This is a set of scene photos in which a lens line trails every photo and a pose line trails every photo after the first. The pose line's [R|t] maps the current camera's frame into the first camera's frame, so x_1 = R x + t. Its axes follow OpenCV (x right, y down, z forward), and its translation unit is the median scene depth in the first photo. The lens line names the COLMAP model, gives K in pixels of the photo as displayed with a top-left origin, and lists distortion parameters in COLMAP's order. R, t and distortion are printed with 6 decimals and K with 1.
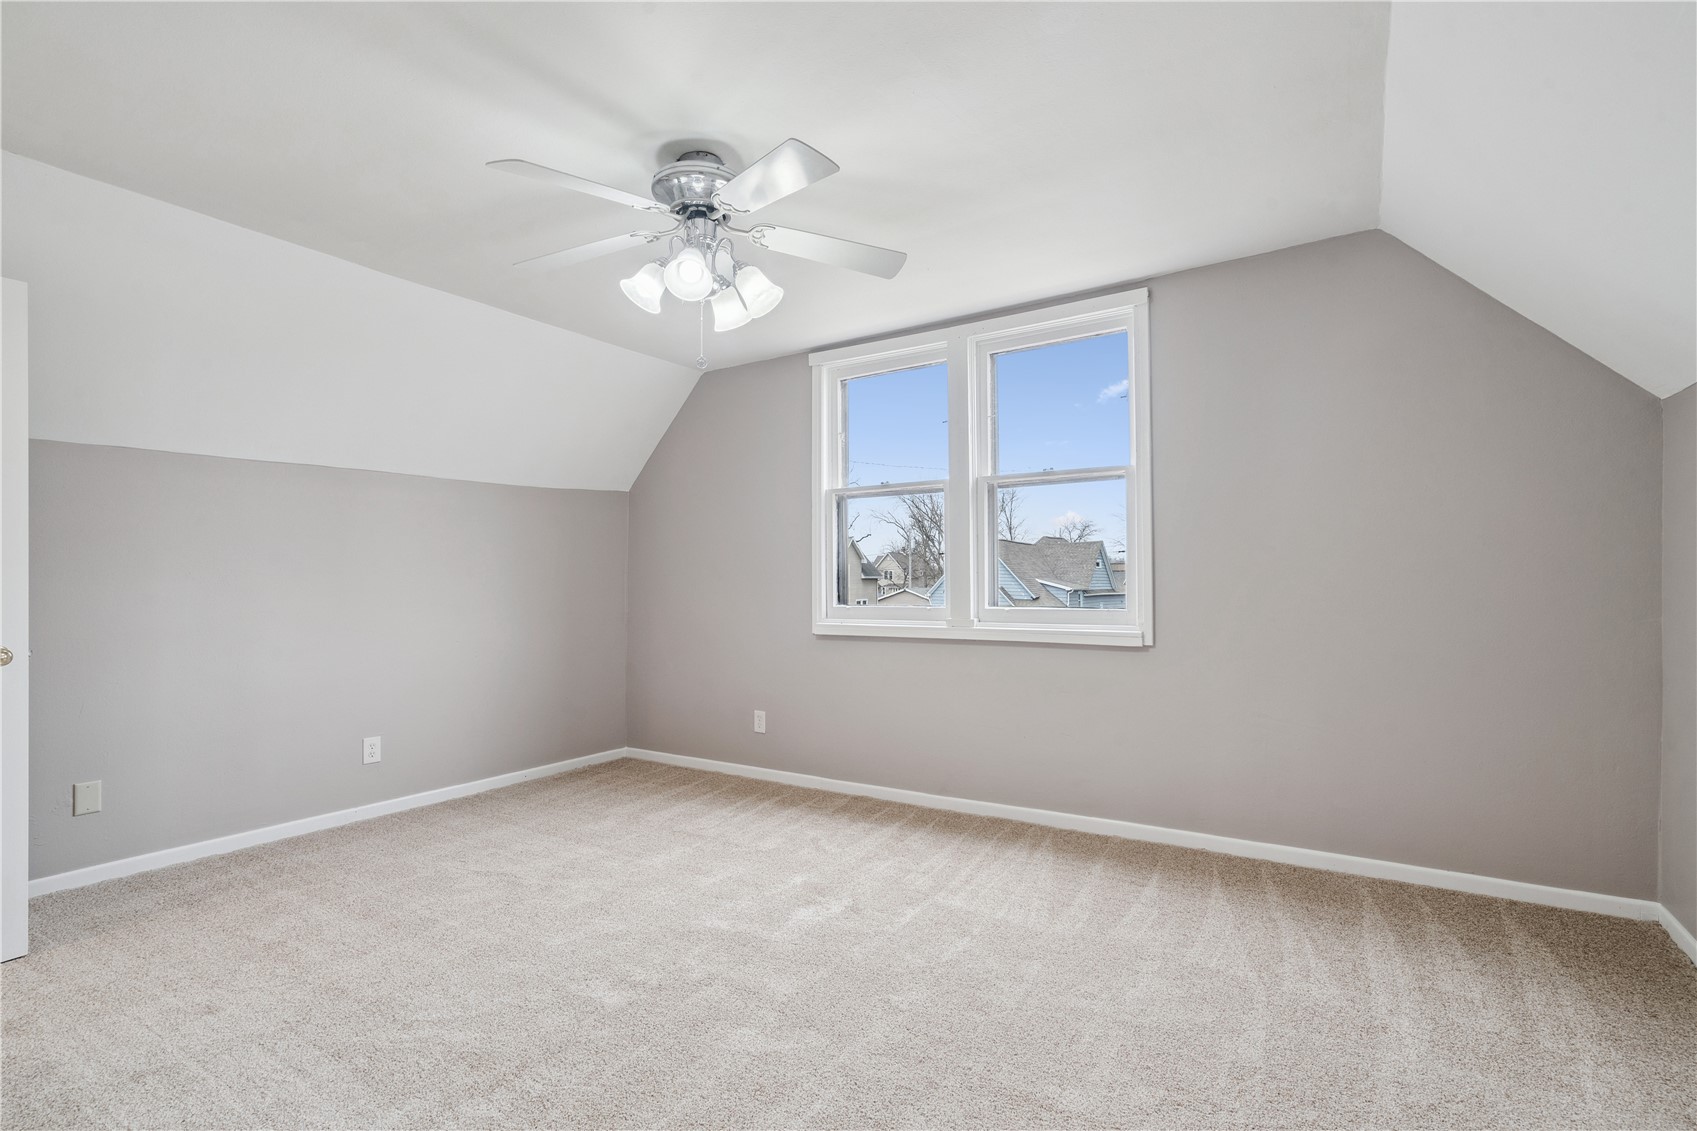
lens RADIAL K [[771.3, 0, 845.0], [0, 771.3, 573.5], [0, 0, 1]] dist [0.000507, 0.001171]
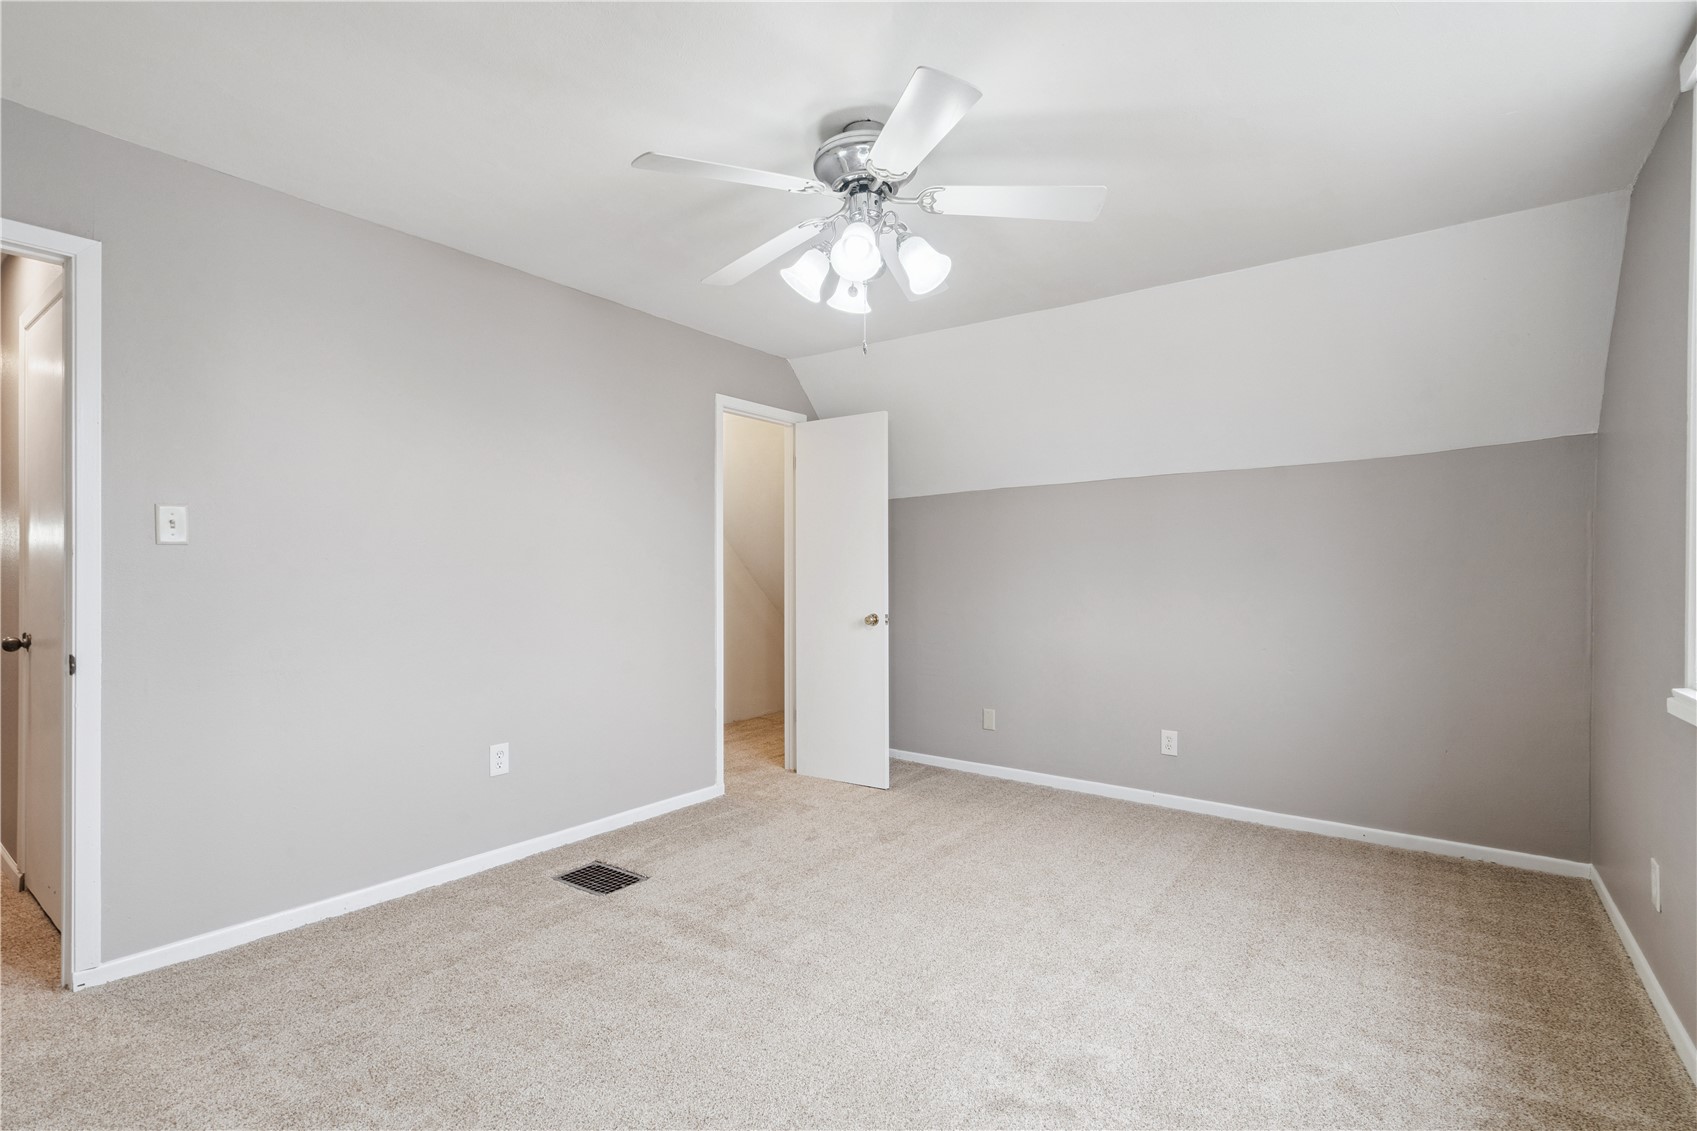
lens RADIAL K [[771.3, 0, 846.8], [0, 771.3, 566.9], [0, 0, 1]] dist [0.000507, 0.001171]
pose [[-0.036444, -0.007798, -0.999305, 0.516270], [0.006433, 0.999947, -0.008037, -0.003132], [0.999315, -0.006721, -0.036392, 0.703329]]
